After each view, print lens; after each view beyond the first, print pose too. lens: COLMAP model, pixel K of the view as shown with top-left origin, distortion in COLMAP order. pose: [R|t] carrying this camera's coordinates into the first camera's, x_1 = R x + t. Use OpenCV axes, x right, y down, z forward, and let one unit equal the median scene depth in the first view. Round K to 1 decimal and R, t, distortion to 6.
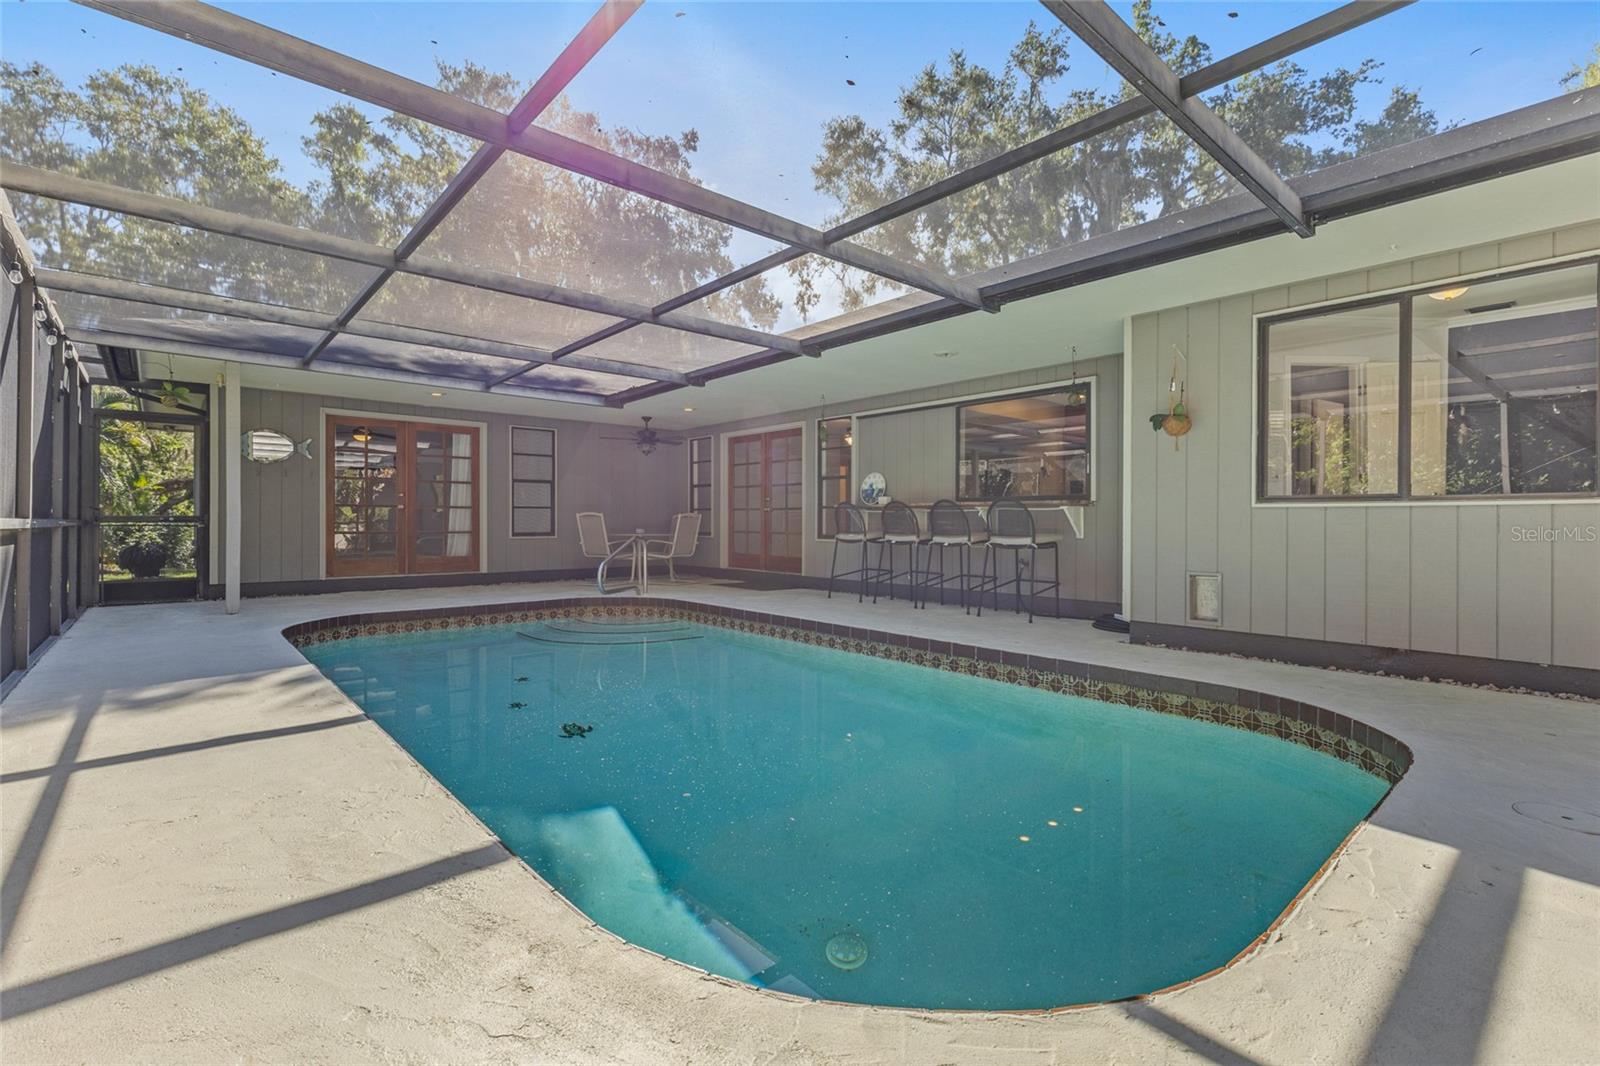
lens RADIAL K [[715.5, 0, 794.9], [0, 715.5, 533.4], [0, 0, 1]] dist [0.002863, -0.000483]
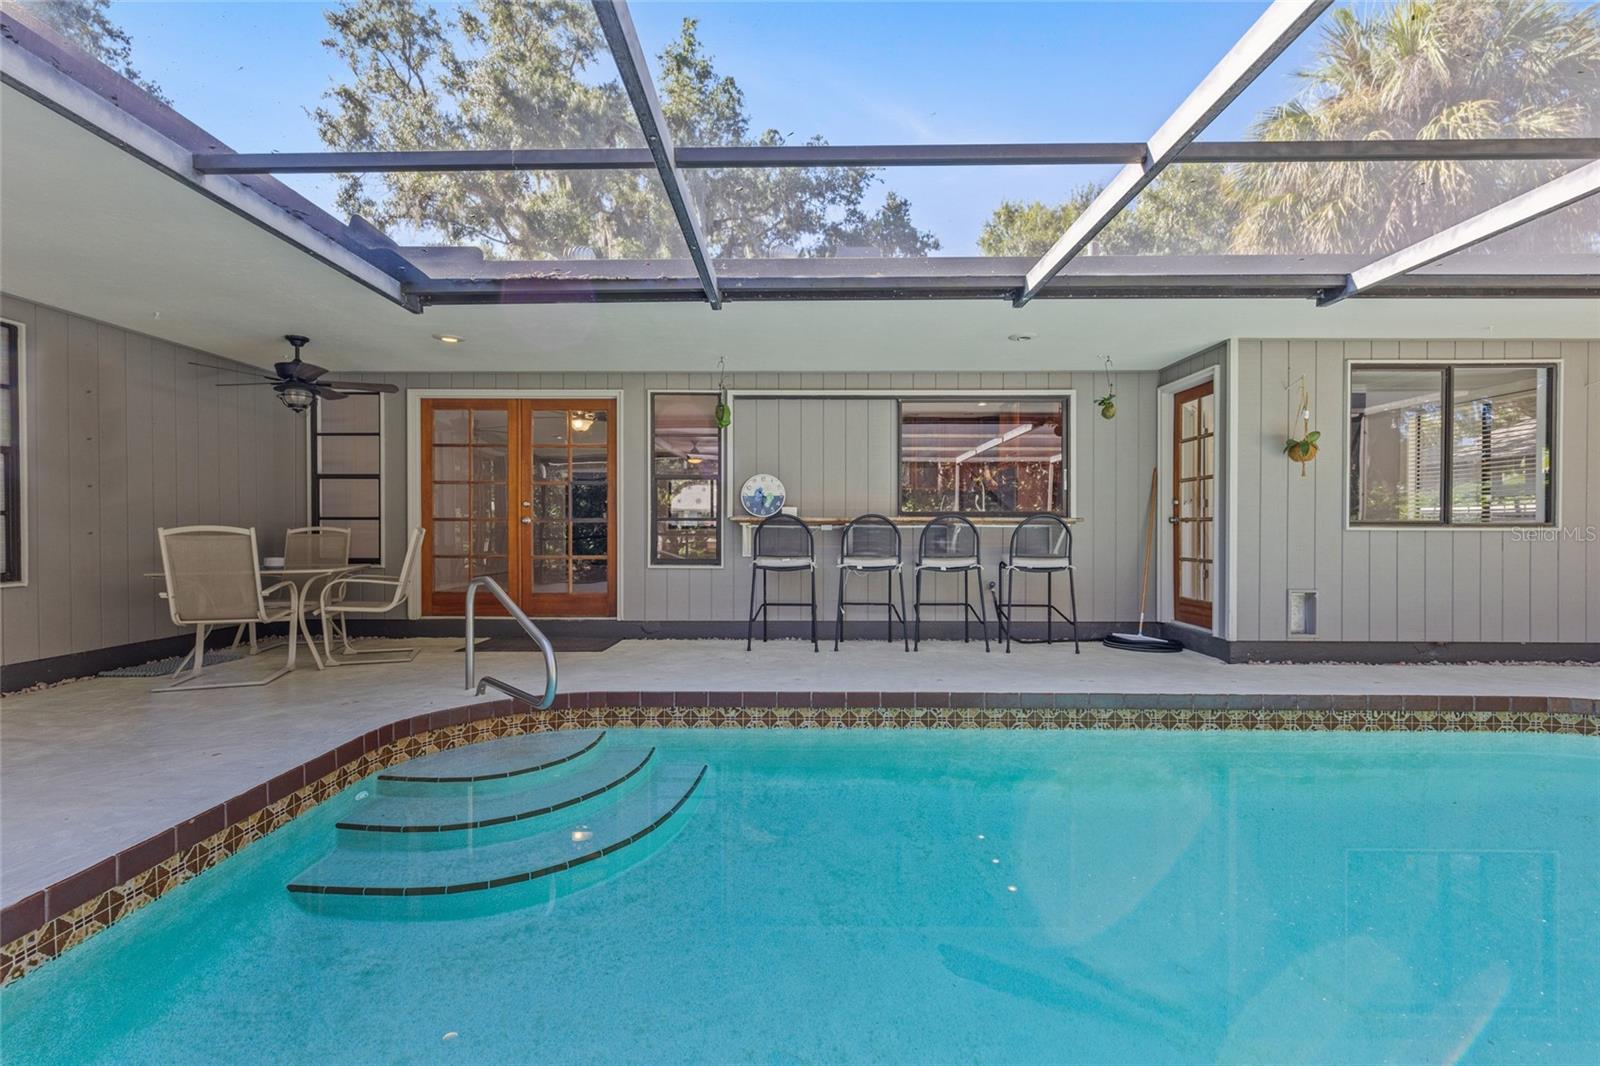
lens RADIAL K [[715.5, 0, 794.9], [0, 715.5, 533.4], [0, 0, 1]] dist [0.002863, -0.000483]
pose [[0.667749, -0.007401, 0.744350, -0.546353], [0.013177, 0.999911, -0.001879, -0.027669], [-0.744270, 0.011063, 0.667787, 0.623765]]
